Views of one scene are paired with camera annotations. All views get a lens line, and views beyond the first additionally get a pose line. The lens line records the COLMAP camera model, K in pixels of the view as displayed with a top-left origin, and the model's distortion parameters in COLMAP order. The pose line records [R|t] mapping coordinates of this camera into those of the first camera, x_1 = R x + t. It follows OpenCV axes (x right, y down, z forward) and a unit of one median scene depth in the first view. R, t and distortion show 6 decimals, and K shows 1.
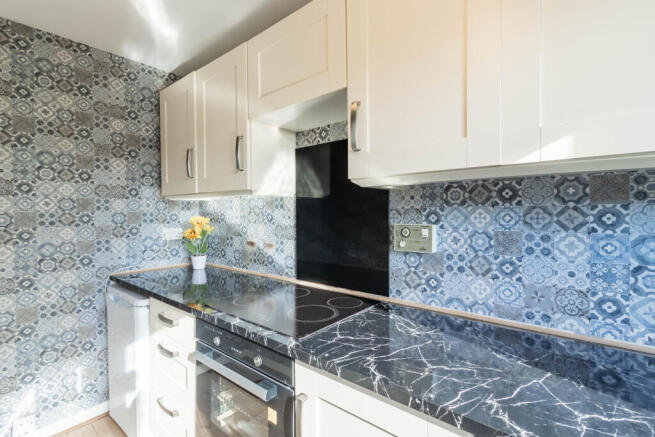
lens RADIAL K [[302.2, 0, 327.5], [0, 302.2, 218.5], [0, 0, 1]] dist [-0.001201, -0.000249]
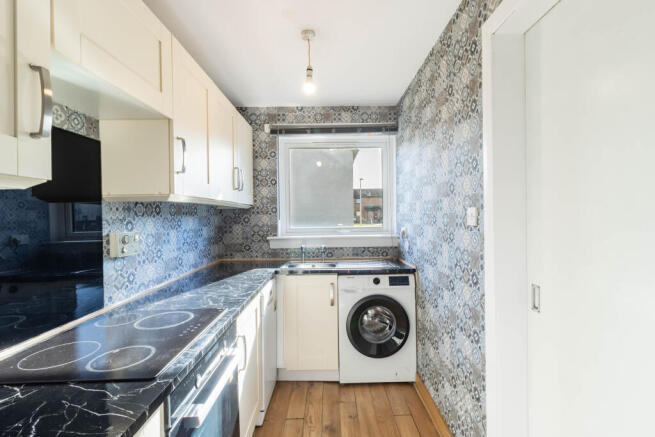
lens RADIAL K [[302.2, 0, 327.5], [0, 302.2, 218.5], [0, 0, 1]] dist [-0.001201, -0.000249]
pose [[-0.630141, -0.000434, 0.776480, -1.154675], [0.025246, 0.999460, 0.021046, -0.040619], [-0.776070, 0.032865, -0.629790, 1.166220]]
